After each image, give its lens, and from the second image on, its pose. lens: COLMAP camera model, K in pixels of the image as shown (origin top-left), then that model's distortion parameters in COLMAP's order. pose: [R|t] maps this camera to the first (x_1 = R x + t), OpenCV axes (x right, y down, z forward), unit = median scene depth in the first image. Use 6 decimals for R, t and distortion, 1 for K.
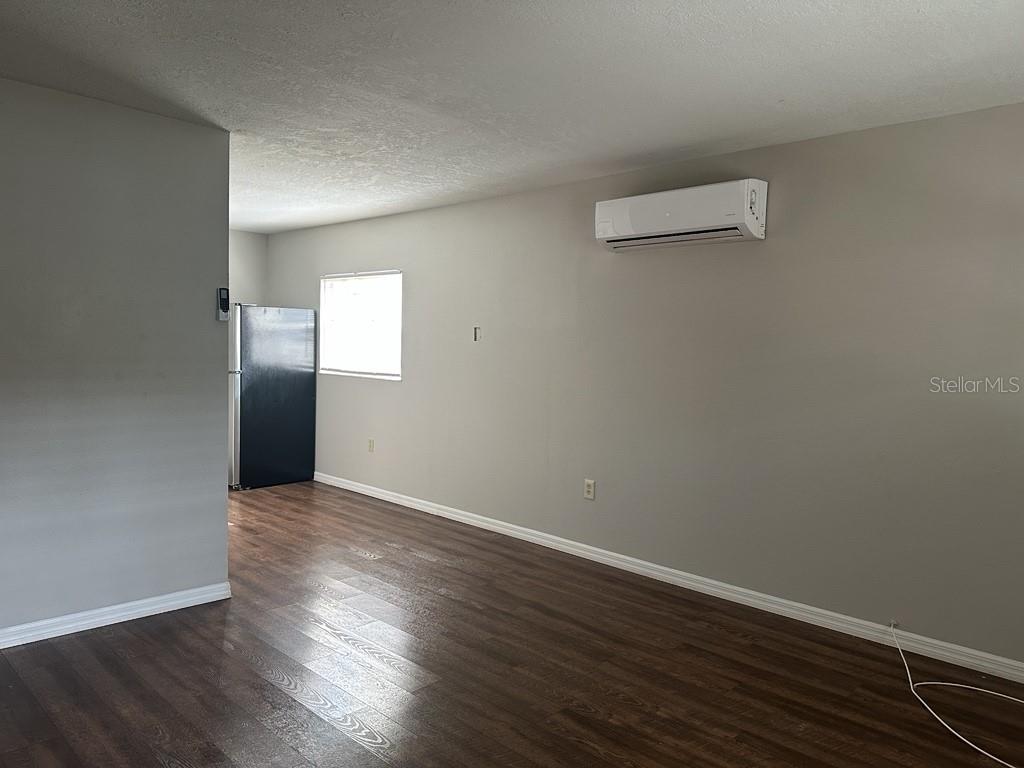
lens RADIAL K [[729.7, 0, 512.0], [0, 729.7, 384.0], [0, 0, 1]] dist [0.085003, -0.097026]
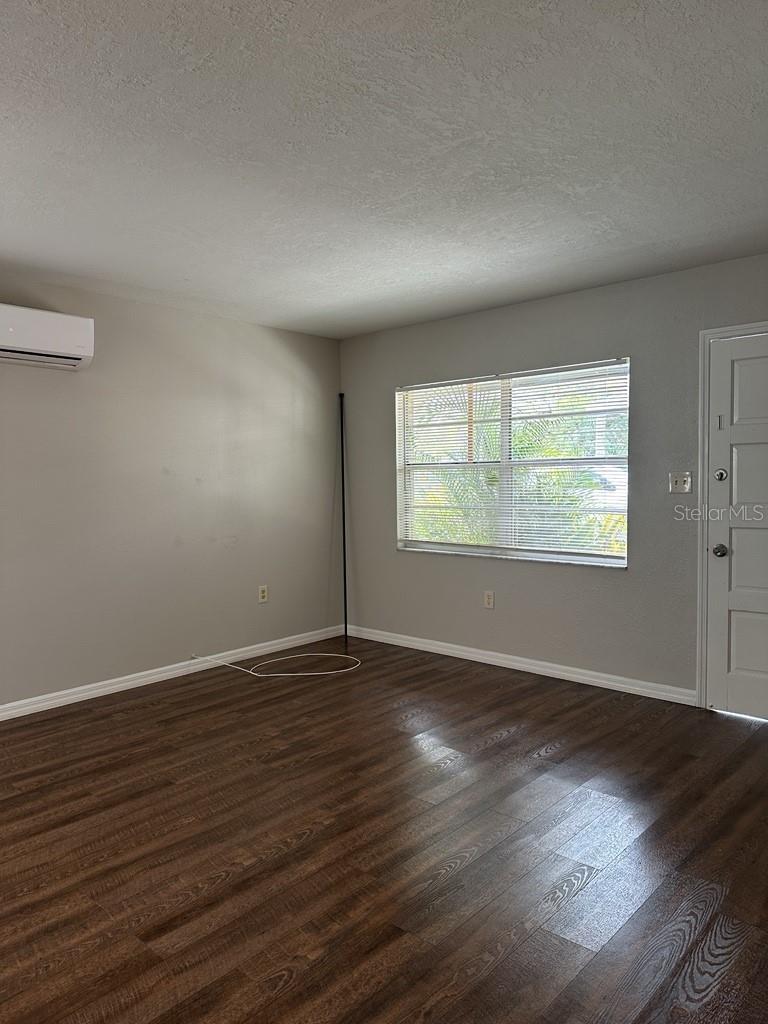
lens RADIAL K [[729.7, 0, 384.0], [0, 729.7, 512.0], [0, 0, 1]] dist [0.085003, -0.097026]
pose [[-0.053741, -0.069750, 0.996116, -0.987060], [0.066246, 0.995111, 0.073253, -0.042382], [-0.996355, 0.069926, -0.048857, 0.728245]]
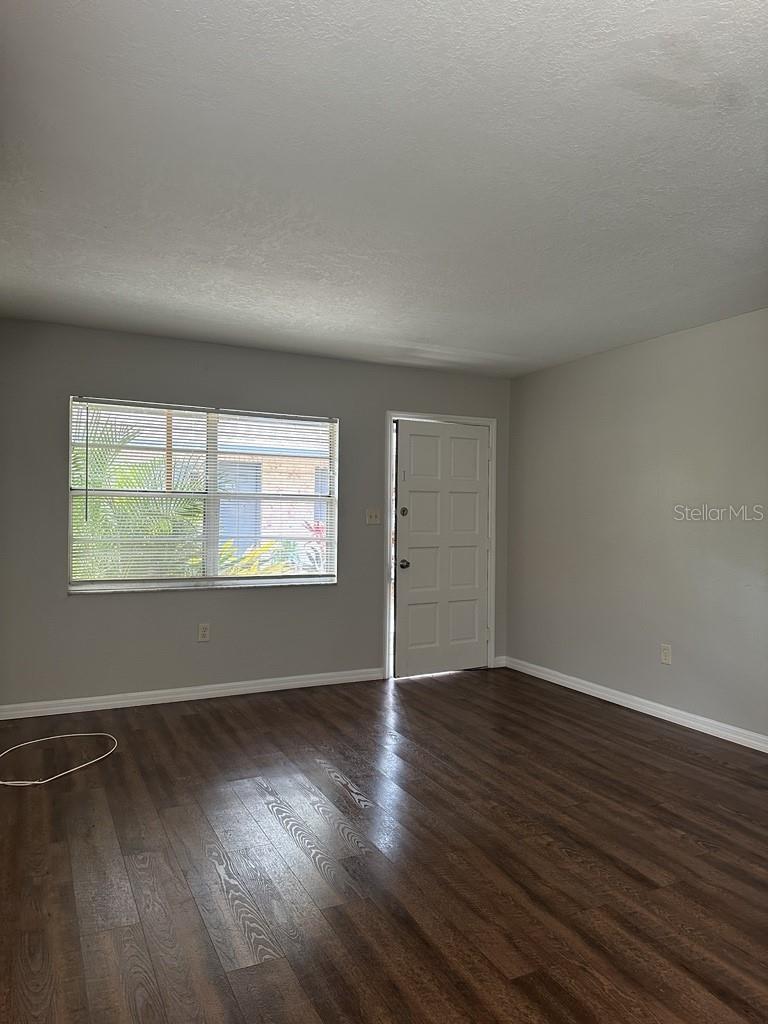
lens RADIAL K [[734.2, 0, 384.0], [0, 734.2, 491.1], [0, 0, 1]] dist [0.091691, -0.127352]
pose [[-0.957128, -0.024270, 0.288647, -0.268127], [-0.018713, 0.999583, 0.021996, -0.064079], [-0.289060, 0.015652, -0.957183, 1.798200]]
